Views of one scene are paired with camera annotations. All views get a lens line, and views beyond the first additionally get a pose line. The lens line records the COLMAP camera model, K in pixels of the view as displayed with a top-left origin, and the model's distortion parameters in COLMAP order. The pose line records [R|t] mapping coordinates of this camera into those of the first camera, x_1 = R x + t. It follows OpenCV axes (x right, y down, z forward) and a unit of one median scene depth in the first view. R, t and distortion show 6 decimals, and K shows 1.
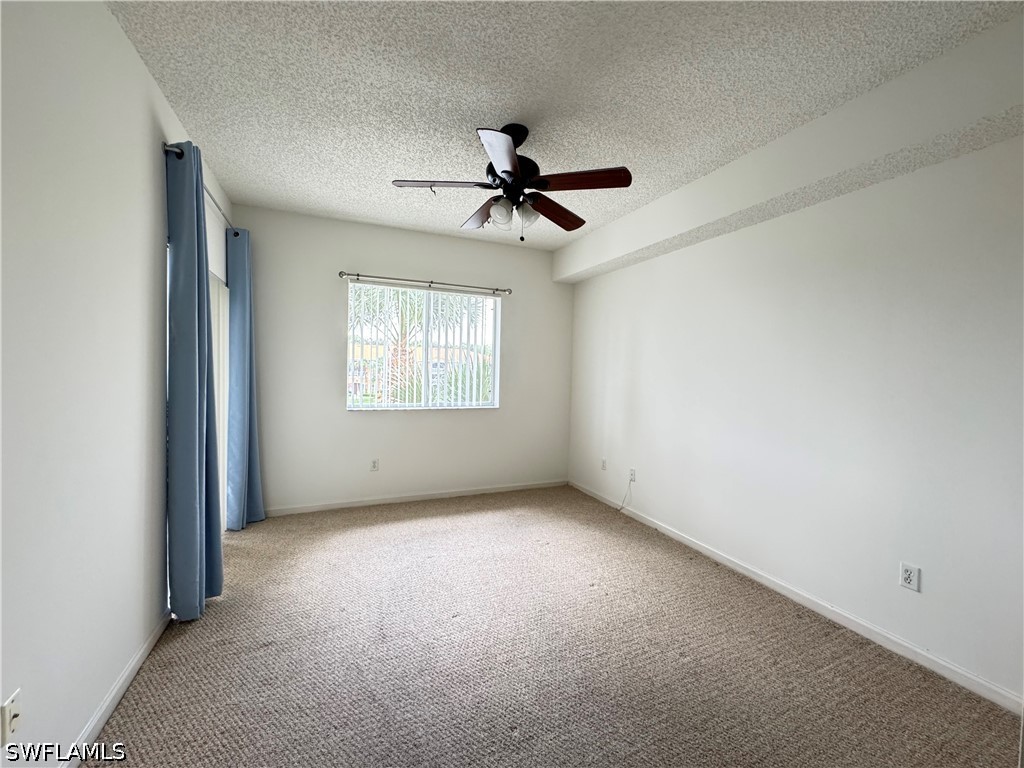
lens RADIAL K [[405.9, 0, 515.1], [0, 405.9, 384.6], [0, 0, 1]] dist [-0.001950, -0.000223]
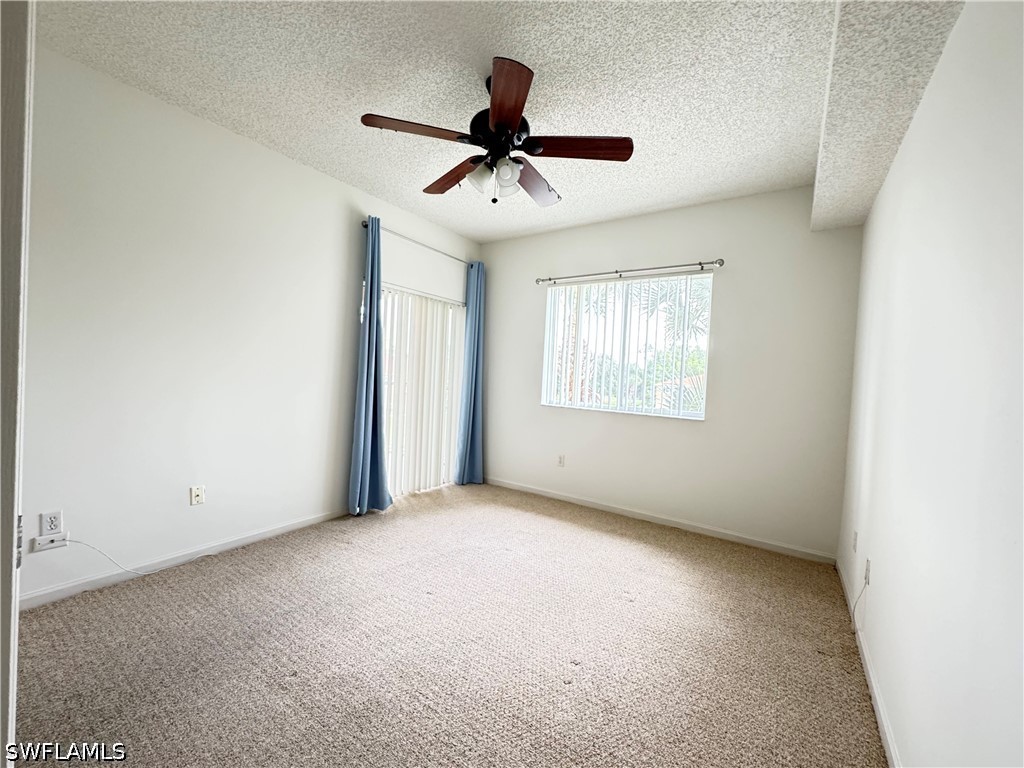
lens RADIAL K [[405.9, 0, 506.8], [0, 405.9, 386.4], [0, 0, 1]] dist [-0.001950, -0.000223]
pose [[0.537617, 0.031781, -0.842590, 0.450584], [-0.065026, 0.997876, -0.003852, 0.024251], [0.840678, 0.056862, 0.538541, 0.329678]]
